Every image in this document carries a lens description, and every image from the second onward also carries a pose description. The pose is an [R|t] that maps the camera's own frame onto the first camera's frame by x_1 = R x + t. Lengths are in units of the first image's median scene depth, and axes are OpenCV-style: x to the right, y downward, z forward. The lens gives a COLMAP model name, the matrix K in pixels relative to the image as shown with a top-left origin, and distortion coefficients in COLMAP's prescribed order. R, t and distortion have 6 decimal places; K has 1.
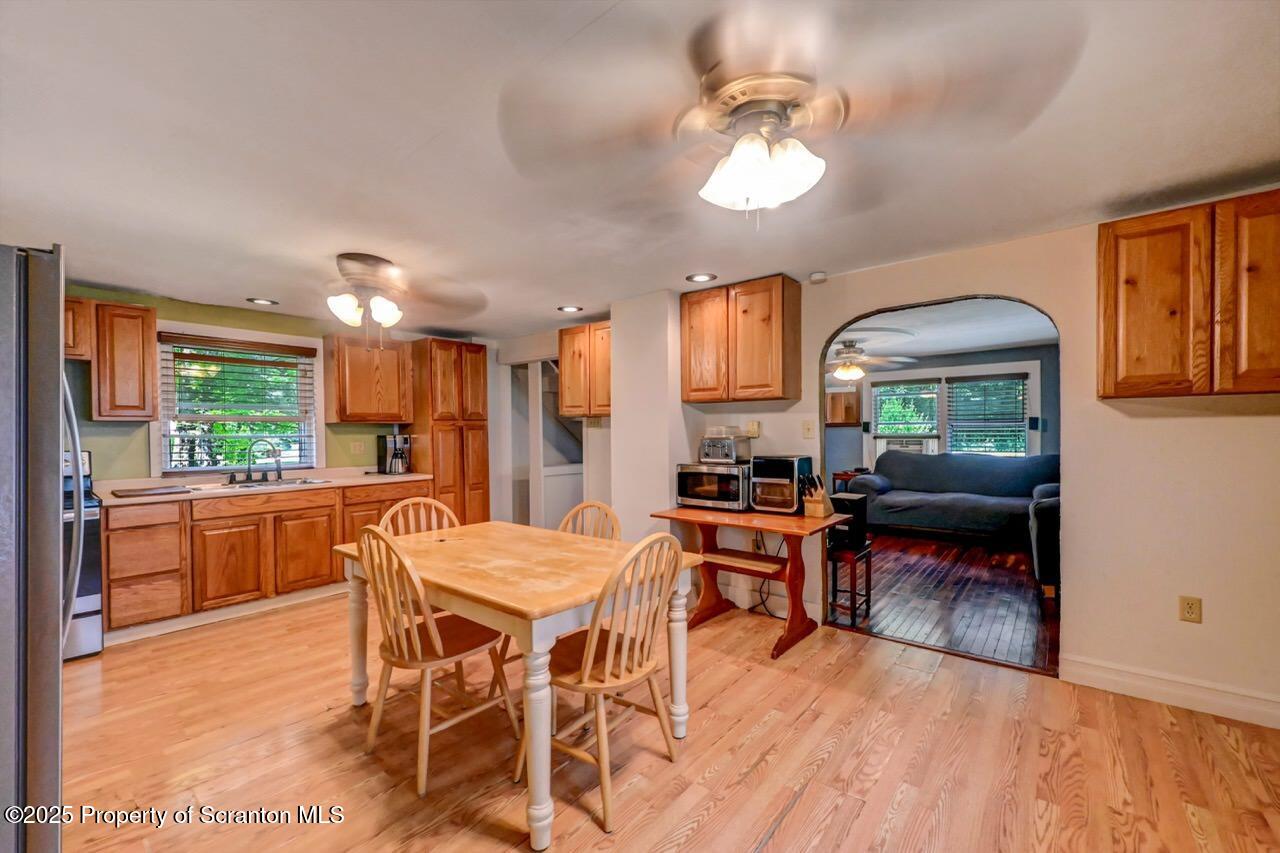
lens RADIAL K [[510.9, 0, 647.5], [0, 510.9, 434.7], [0, 0, 1]] dist [-0.006158, 0.001370]
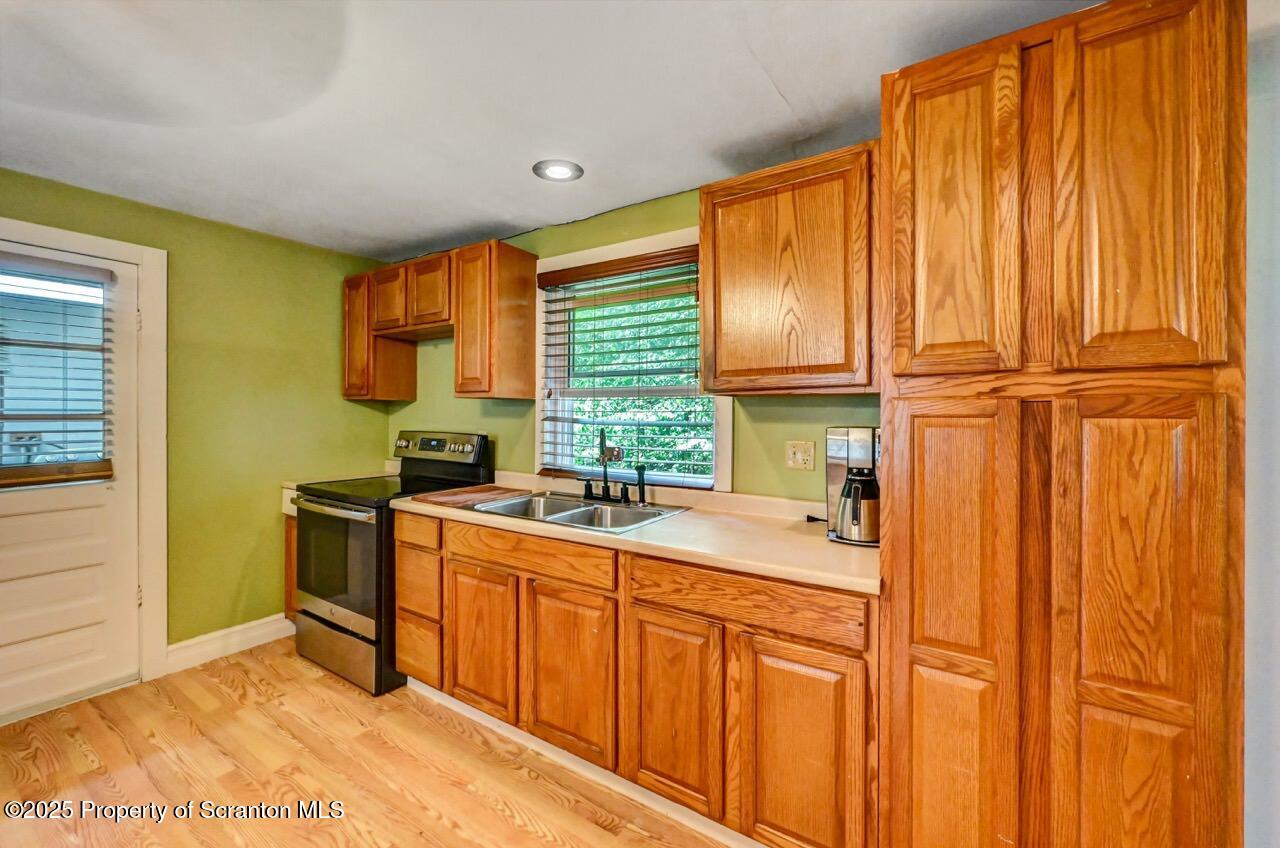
lens RADIAL K [[509.4, 0, 645.6], [0, 509.4, 417.0], [0, 0, 1]] dist [-0.000151, 0.000033]
pose [[0.109746, 0.019068, -0.993777, -0.220138], [-0.013632, 0.999751, 0.017678, -0.013817], [0.993866, 0.011607, 0.109978, 1.093937]]
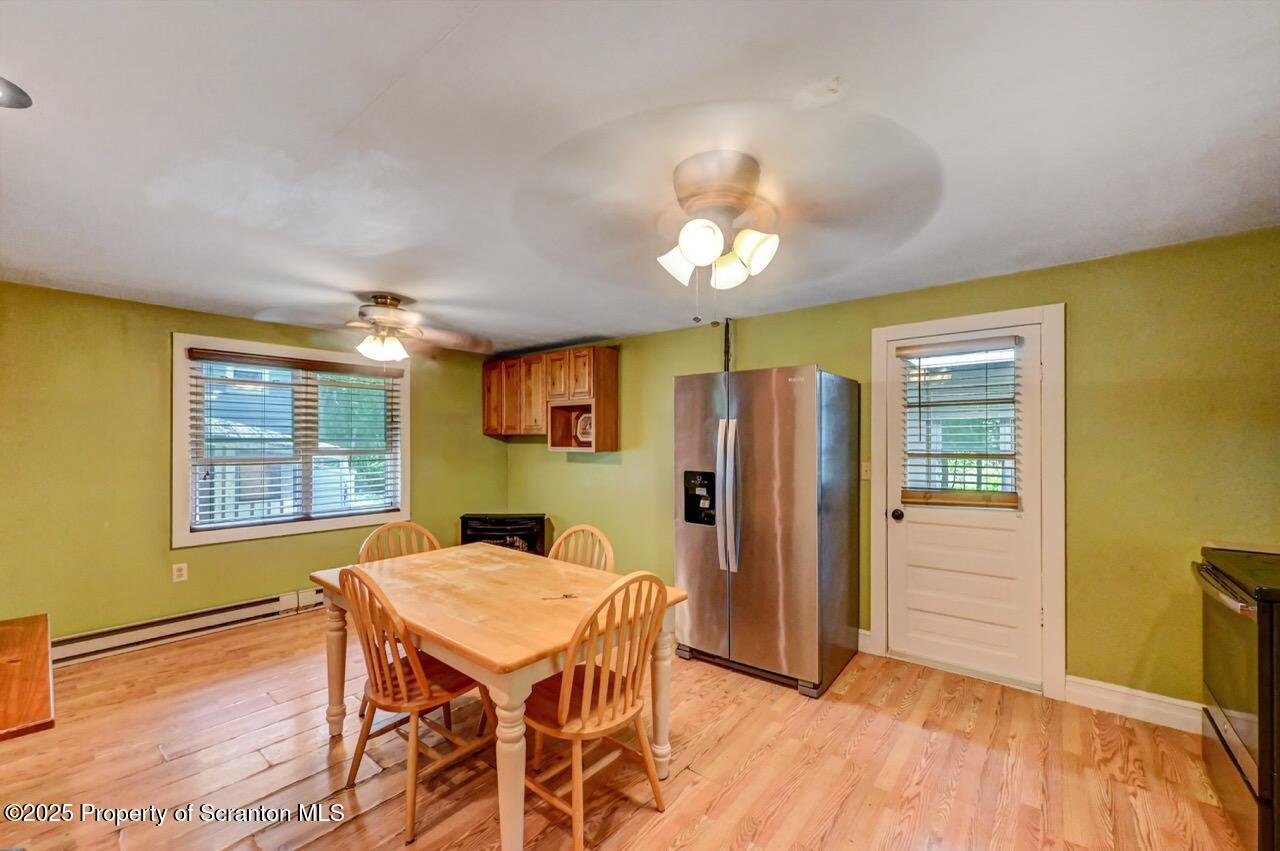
lens RADIAL K [[509.4, 0, 639.5], [0, 509.4, 441.7], [0, 0, 1]] dist [-0.000151, 0.000033]
pose [[-0.999911, 0.010864, 0.007690, -0.369737], [0.010888, 0.999936, 0.003125, -0.025624], [-0.007656, 0.003209, -0.999966, 1.265569]]
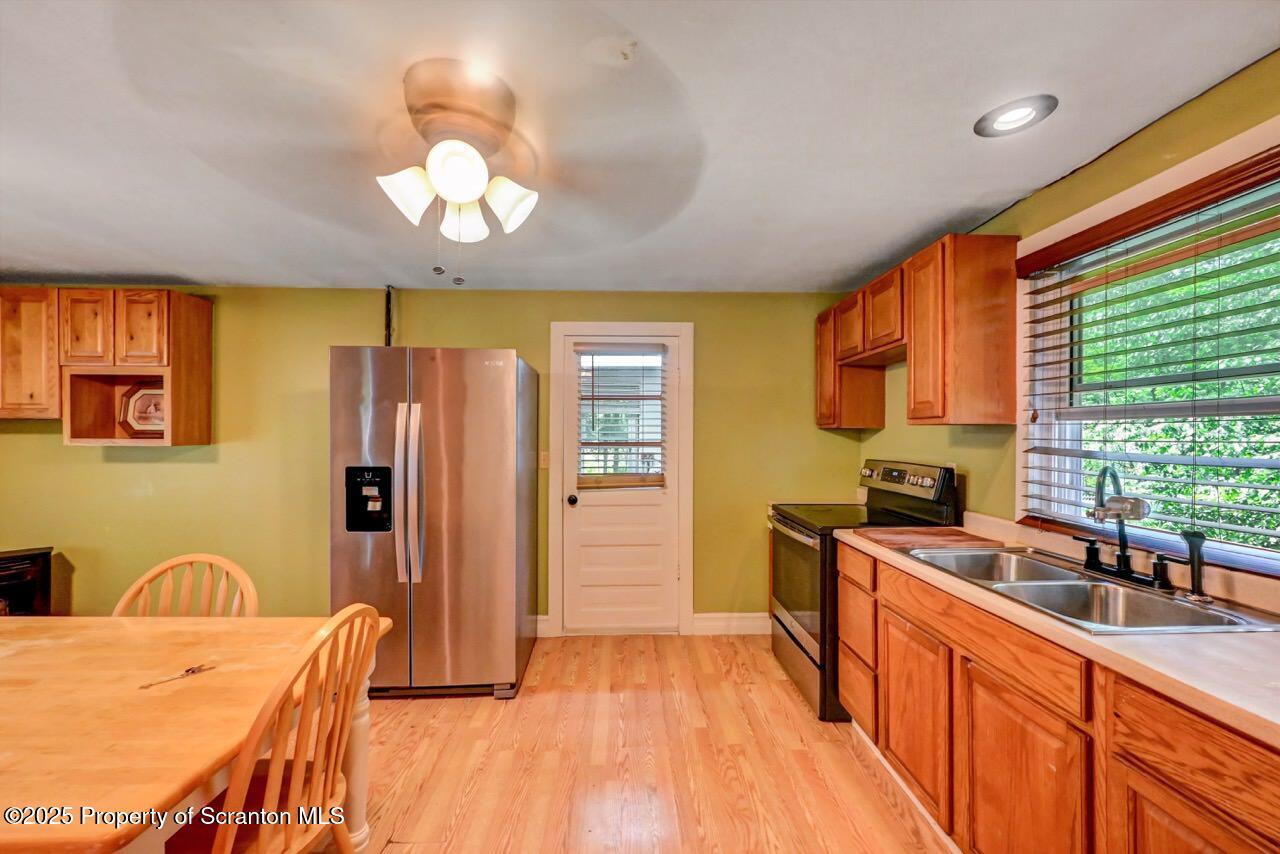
lens RADIAL K [[510.9, 0, 640.6], [0, 510.9, 436.1], [0, 0, 1]] dist [-0.006158, 0.001370]
pose [[-0.757035, 0.011182, -0.653279, -0.290274], [0.004835, 0.999922, 0.011513, -0.019566], [0.653356, 0.005557, -0.757030, 1.173792]]
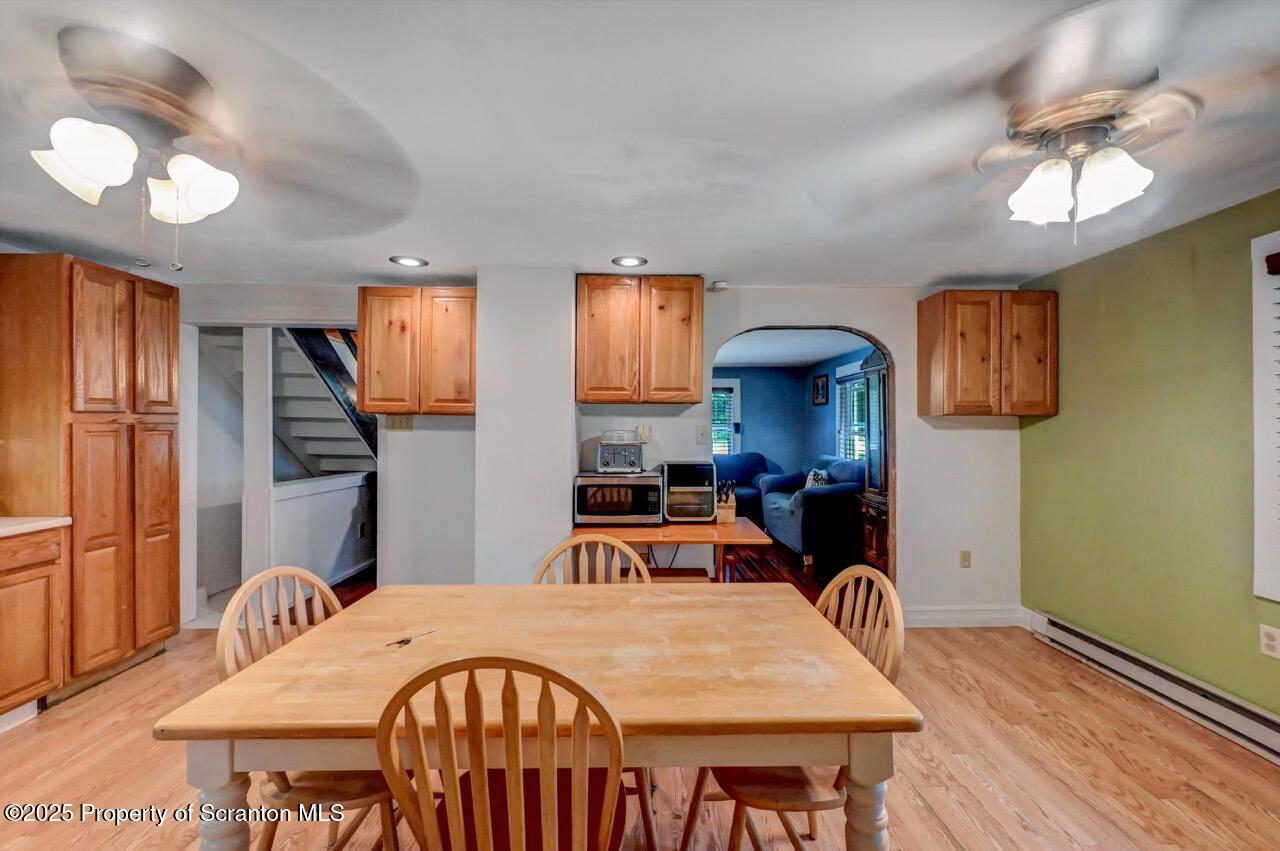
lens RADIAL K [[509.4, 0, 643.5], [0, 509.4, 424.4], [0, 0, 1]] dist [-0.000151, 0.000033]
pose [[0.769313, 0.014643, 0.638704, -0.393487], [-0.004719, 0.999840, -0.017239, -0.012640], [-0.638855, 0.010248, 0.769259, 0.292180]]
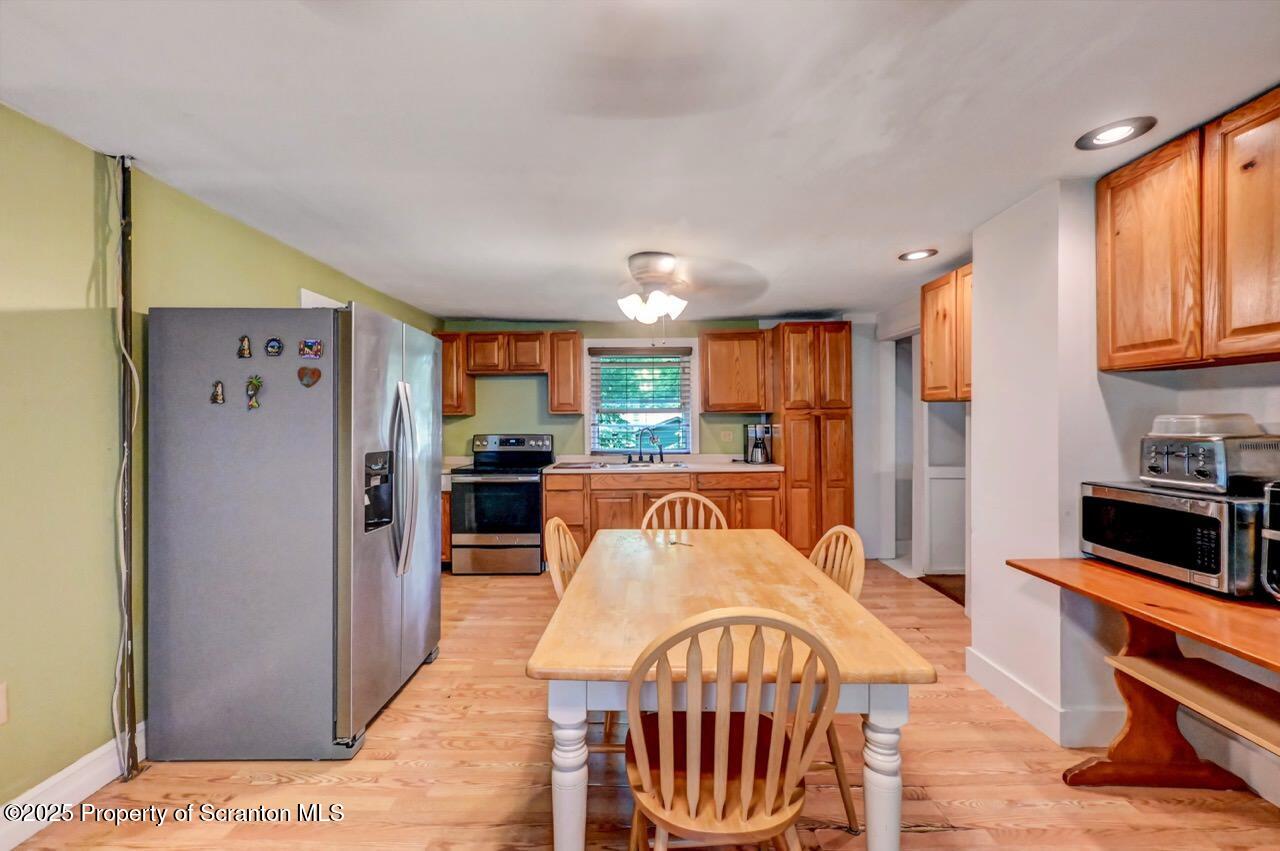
lens RADIAL K [[509.4, 0, 644.0], [0, 509.4, 423.6], [0, 0, 1]] dist [-0.000151, 0.000033]
pose [[0.625134, 0.007114, -0.780485, 0.197184], [-0.003107, 0.999973, 0.006626, -0.009452], [0.780511, -0.001717, 0.625139, 0.269125]]
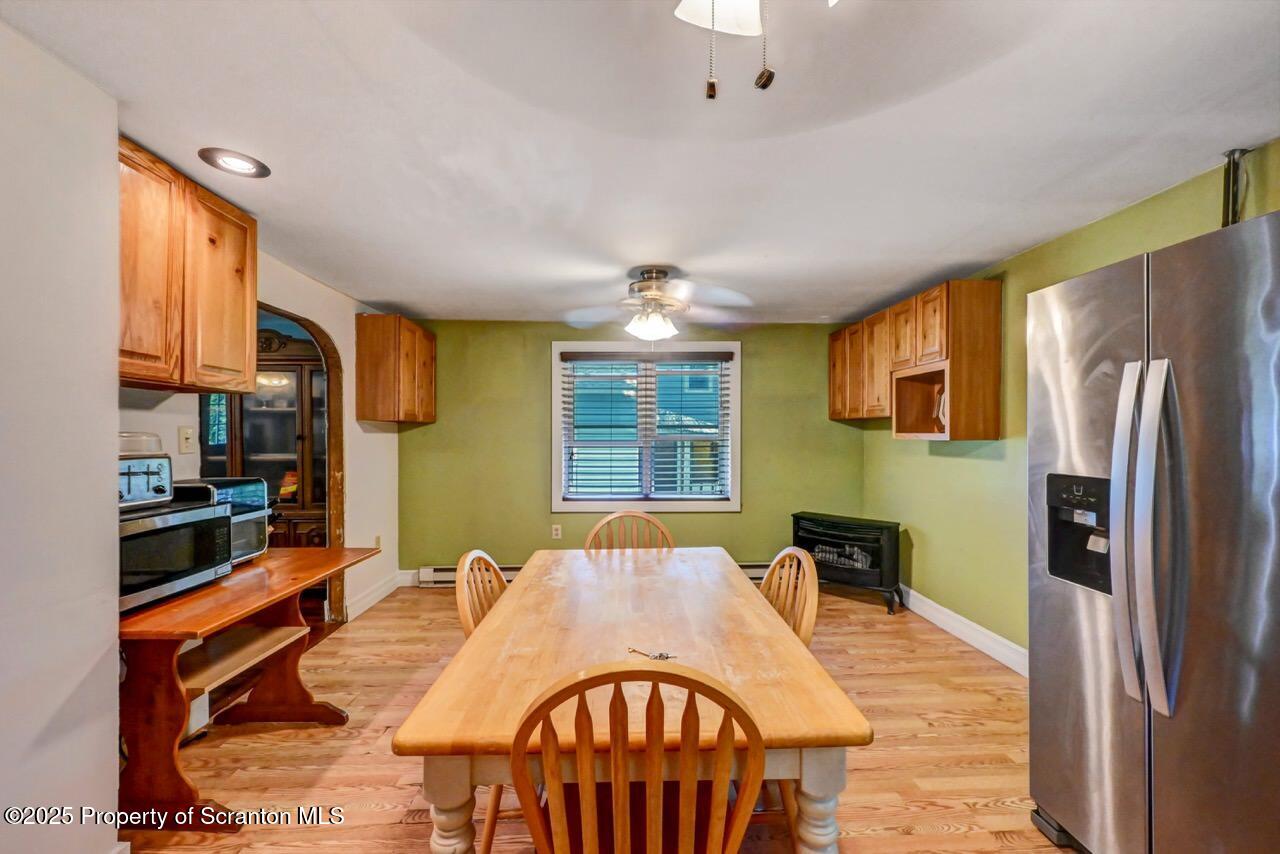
lens RADIAL K [[510.9, 0, 637.1], [0, 510.9, 436.4], [0, 0, 1]] dist [-0.006158, 0.001370]
pose [[-0.657698, 0.007928, 0.753240, -0.540214], [0.010102, 0.999948, -0.001704, -0.007488], [-0.753214, 0.006489, -0.657743, 0.951871]]
